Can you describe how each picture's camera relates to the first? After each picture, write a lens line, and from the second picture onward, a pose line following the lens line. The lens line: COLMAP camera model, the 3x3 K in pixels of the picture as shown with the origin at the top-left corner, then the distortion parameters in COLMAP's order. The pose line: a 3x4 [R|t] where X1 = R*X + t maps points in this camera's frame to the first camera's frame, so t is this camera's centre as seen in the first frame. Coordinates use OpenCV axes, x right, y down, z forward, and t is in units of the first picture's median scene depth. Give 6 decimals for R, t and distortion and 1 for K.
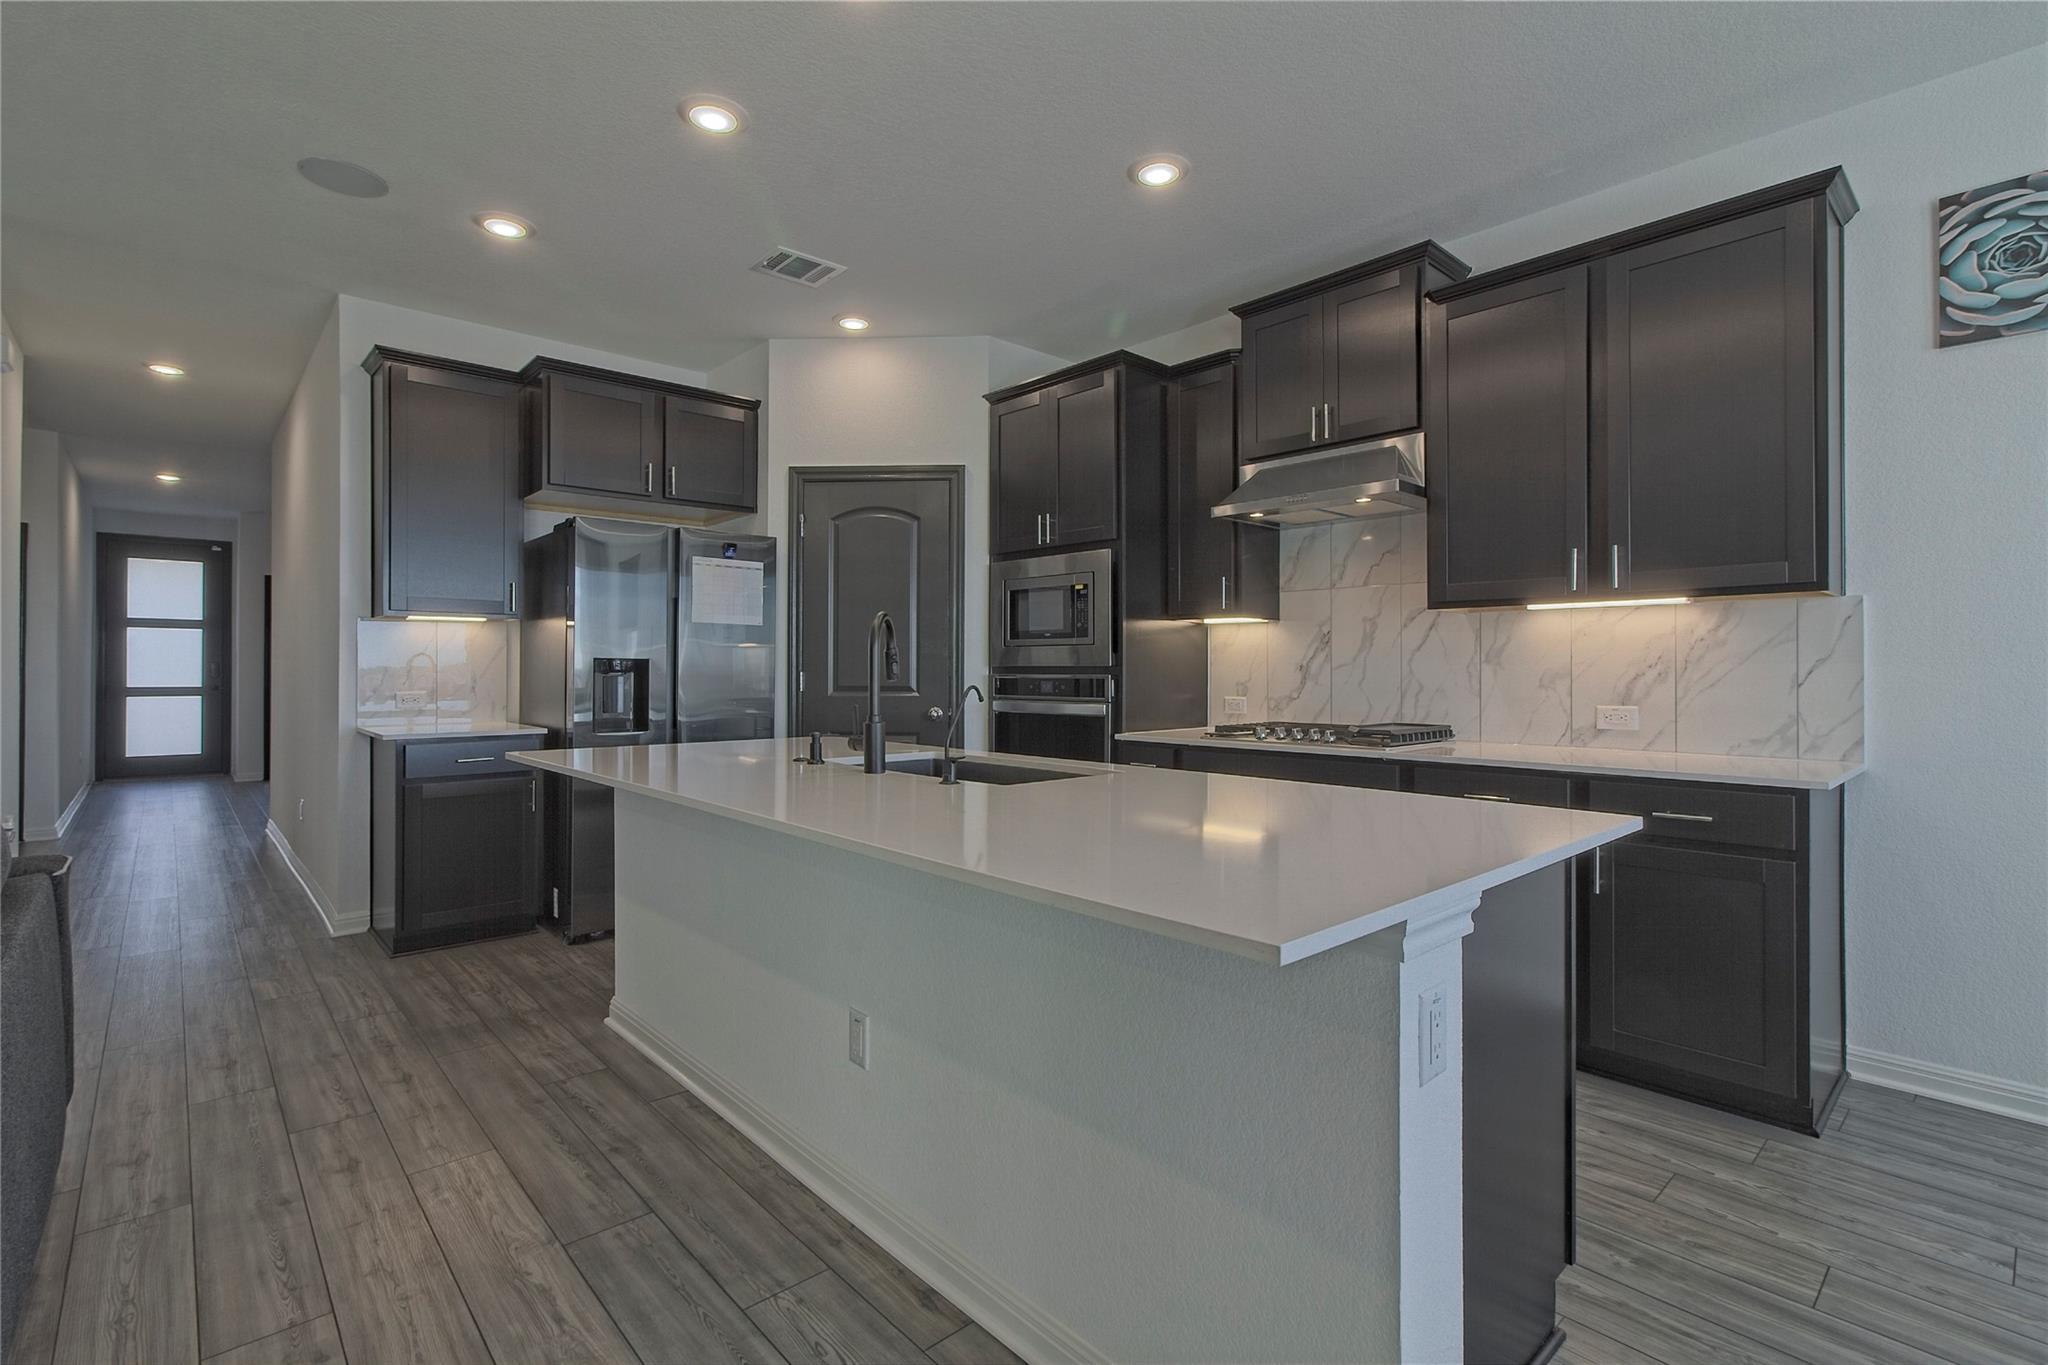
lens RADIAL K [[938.2, 0, 1014.1], [0, 938.2, 672.9], [0, 0, 1]] dist [0.004478, 0.000482]
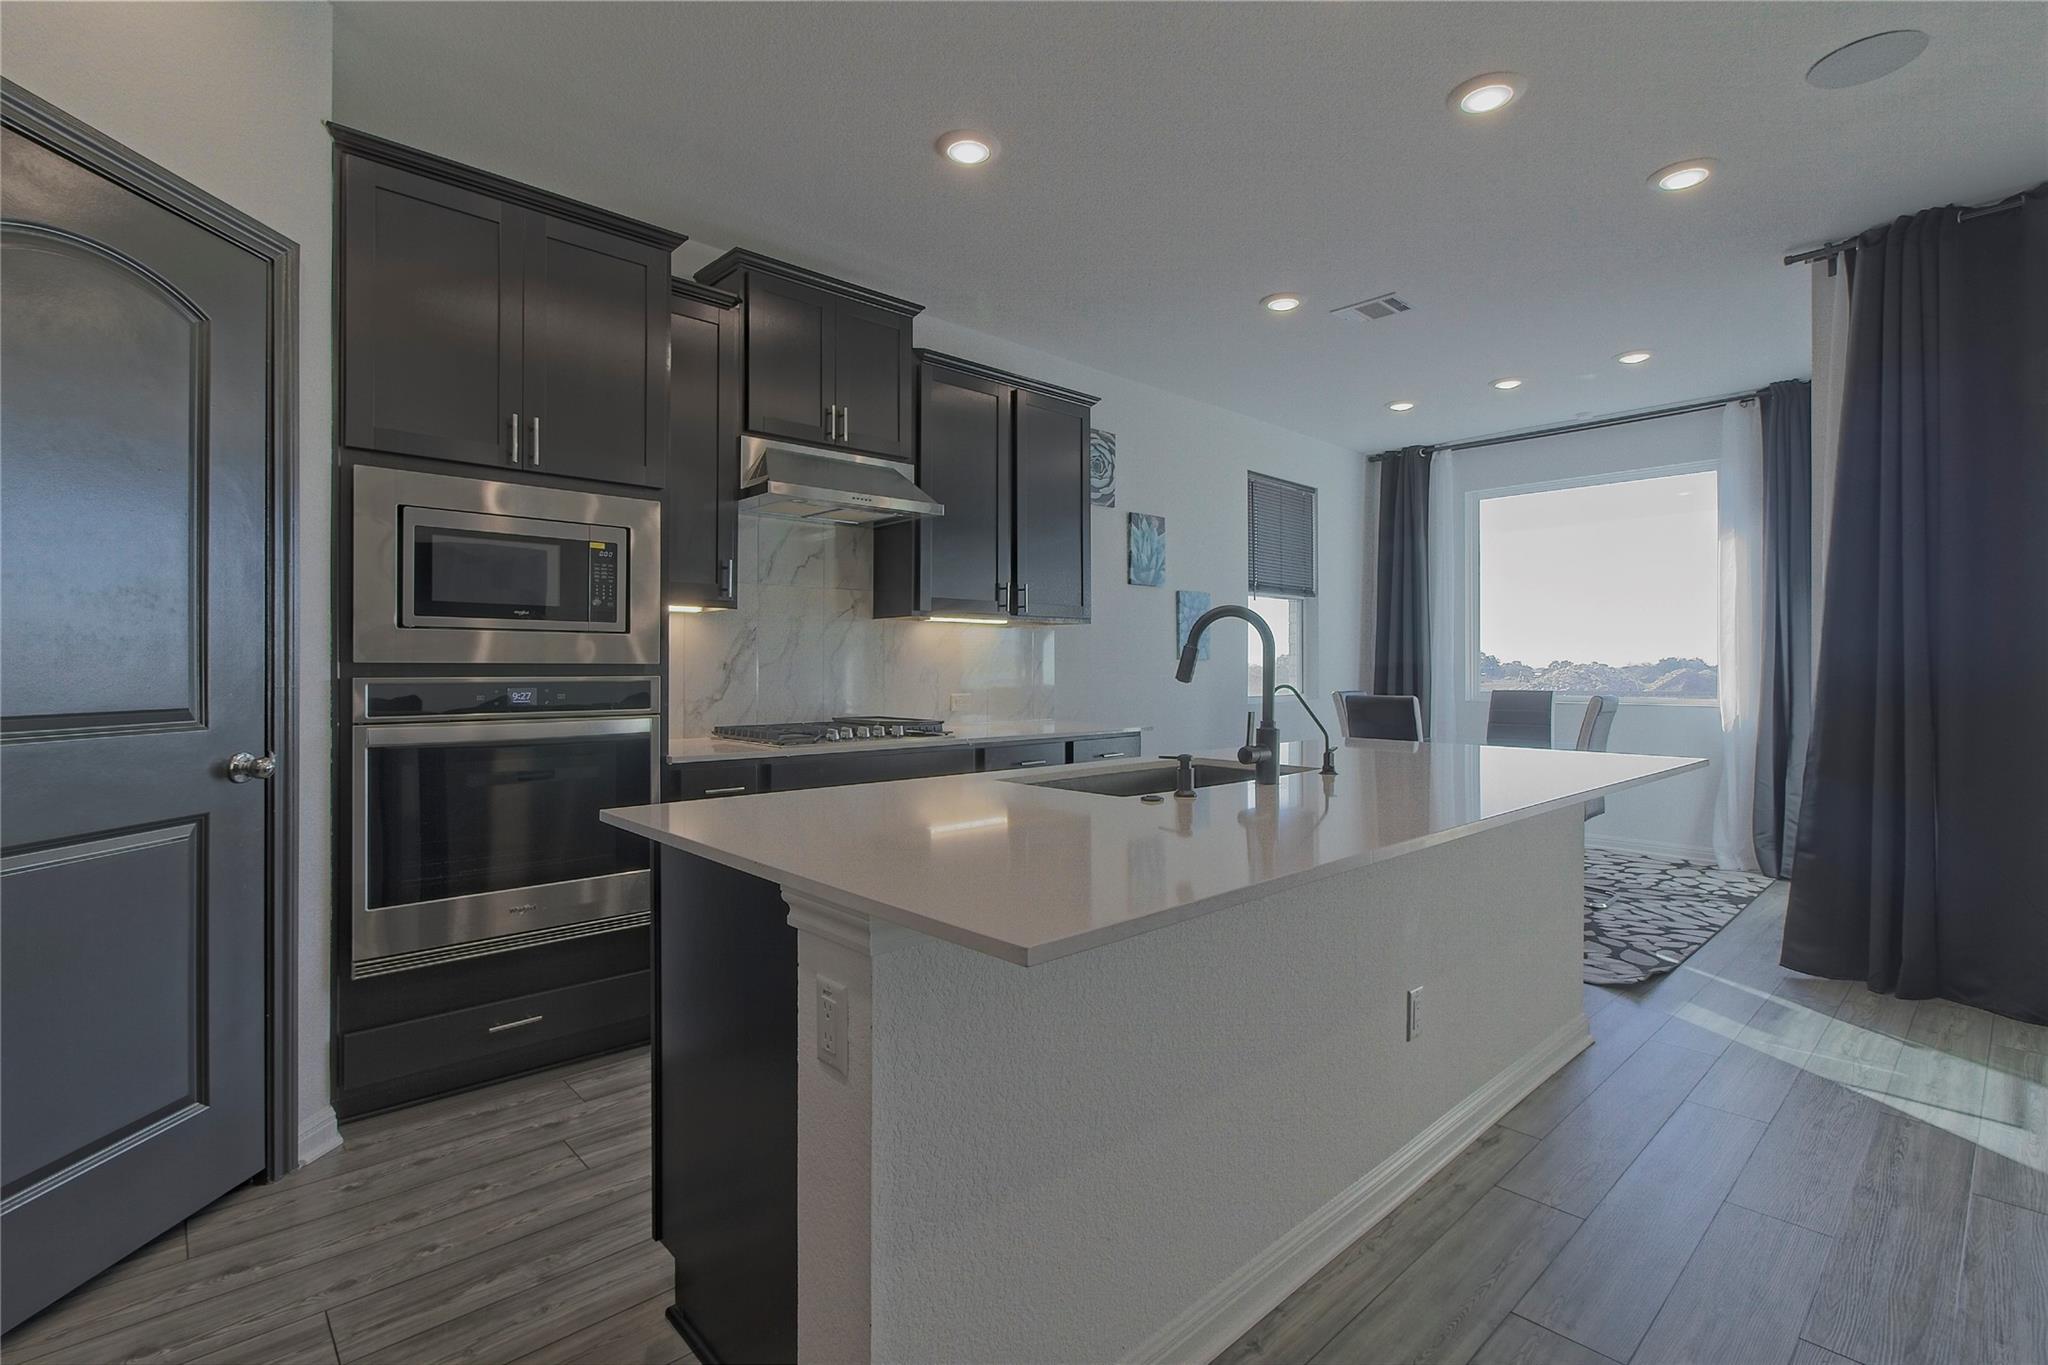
lens RADIAL K [[938.2, 0, 1014.1], [0, 938.2, 669.3], [0, 0, 1]] dist [0.004478, 0.000482]
pose [[-0.007944, -0.005397, 0.999954, -0.722423], [0.001753, 0.999984, 0.005411, -0.007719], [-0.999967, 0.001796, -0.007935, 0.855812]]
